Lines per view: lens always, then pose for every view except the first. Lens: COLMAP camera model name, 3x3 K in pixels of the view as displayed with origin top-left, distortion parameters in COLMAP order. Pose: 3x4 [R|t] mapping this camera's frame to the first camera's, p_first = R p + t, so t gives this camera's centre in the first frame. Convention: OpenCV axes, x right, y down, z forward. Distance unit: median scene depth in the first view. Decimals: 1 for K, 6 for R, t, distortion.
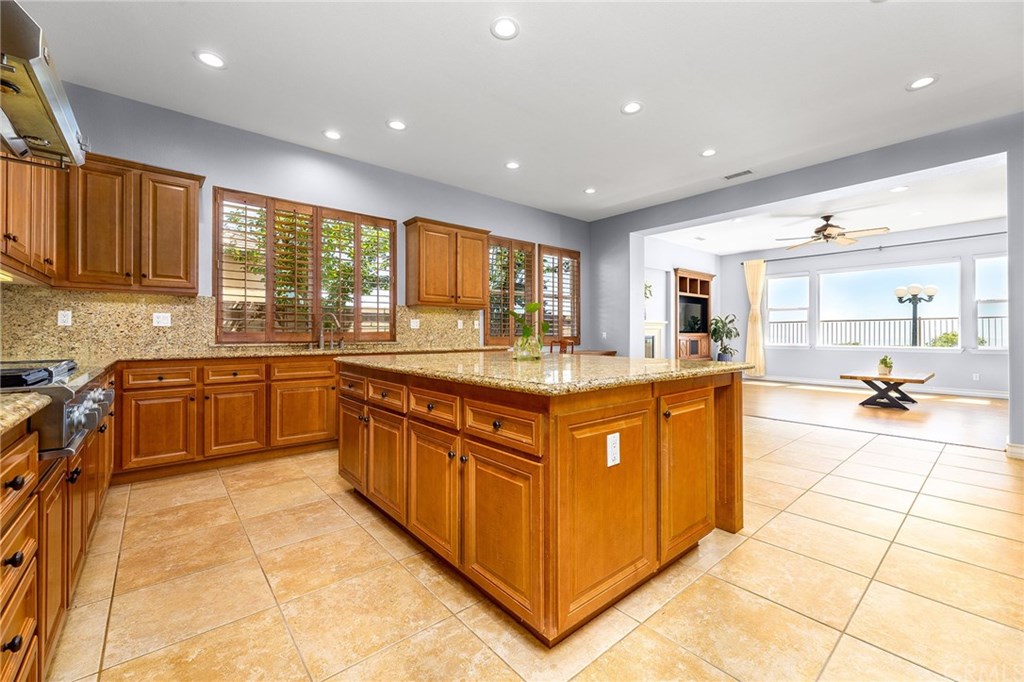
lens RADIAL K [[410.6, 0, 510.9], [0, 410.6, 332.2], [0, 0, 1]] dist [0.004908, -0.000306]
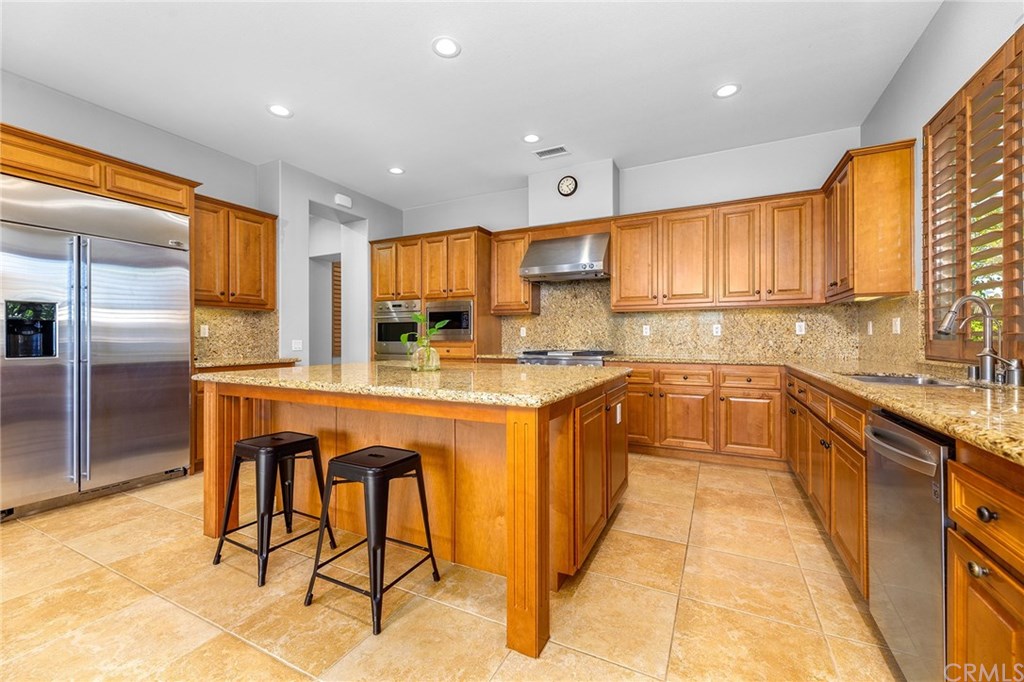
lens RADIAL K [[410.6, 0, 498.7], [0, 410.6, 335.7], [0, 0, 1]] dist [0.004908, -0.000306]
pose [[-0.924246, 0.002908, -0.381787, 0.102781], [0.005809, 0.999962, -0.006447, -0.004254], [0.381754, -0.008176, -0.924228, 0.761916]]
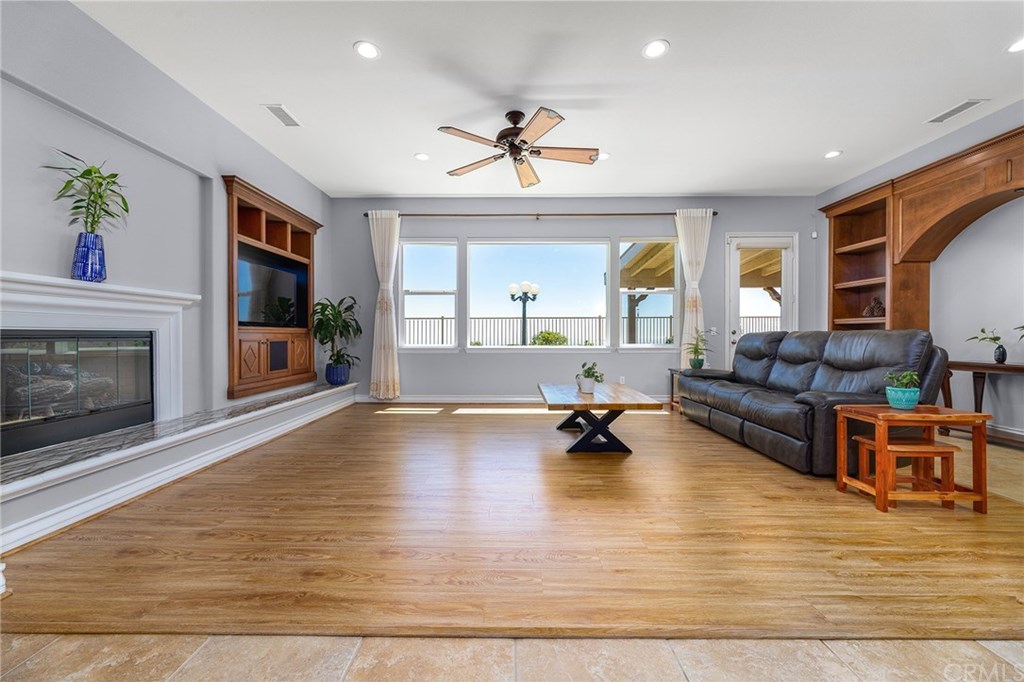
lens RADIAL K [[410.6, 0, 513.6], [0, 410.6, 337.0], [0, 0, 1]] dist [0.004908, -0.000306]
pose [[0.639951, -0.002551, 0.768411, 0.332031], [-0.005746, 0.999951, 0.008105, 0.011408], [-0.768394, -0.009602, 0.639905, 0.623968]]
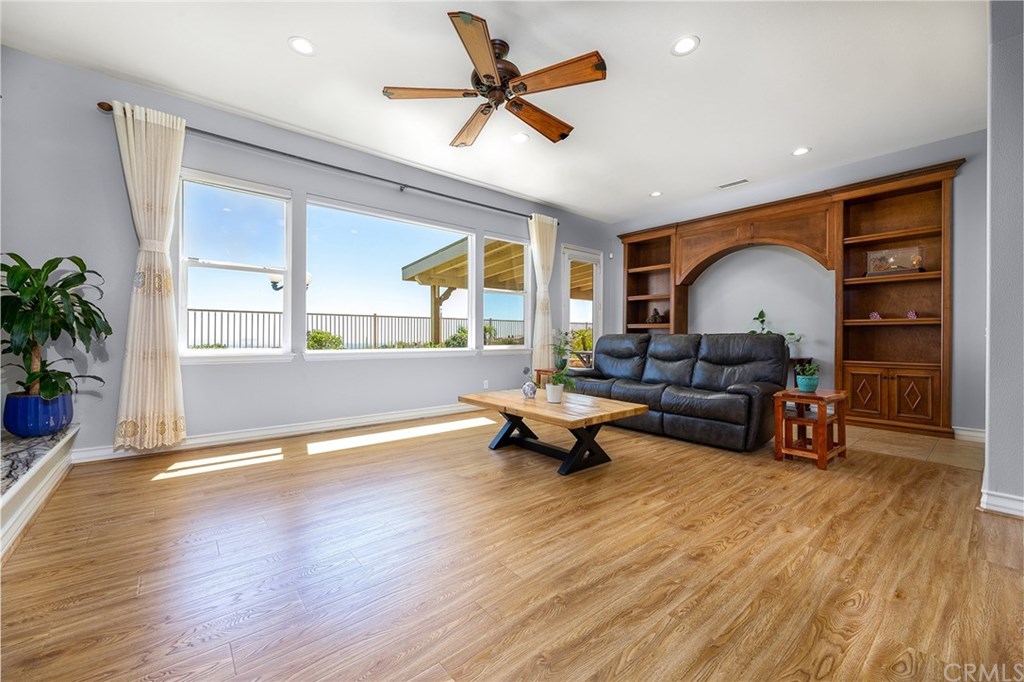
lens RADIAL K [[410.6, 0, 504.2], [0, 410.6, 338.5], [0, 0, 1]] dist [0.004908, -0.000306]
pose [[-0.000678, -0.002582, 0.999996, 0.336923], [-0.011849, 0.999926, 0.002574, 0.014961], [-0.999930, -0.011847, -0.000709, 0.968056]]
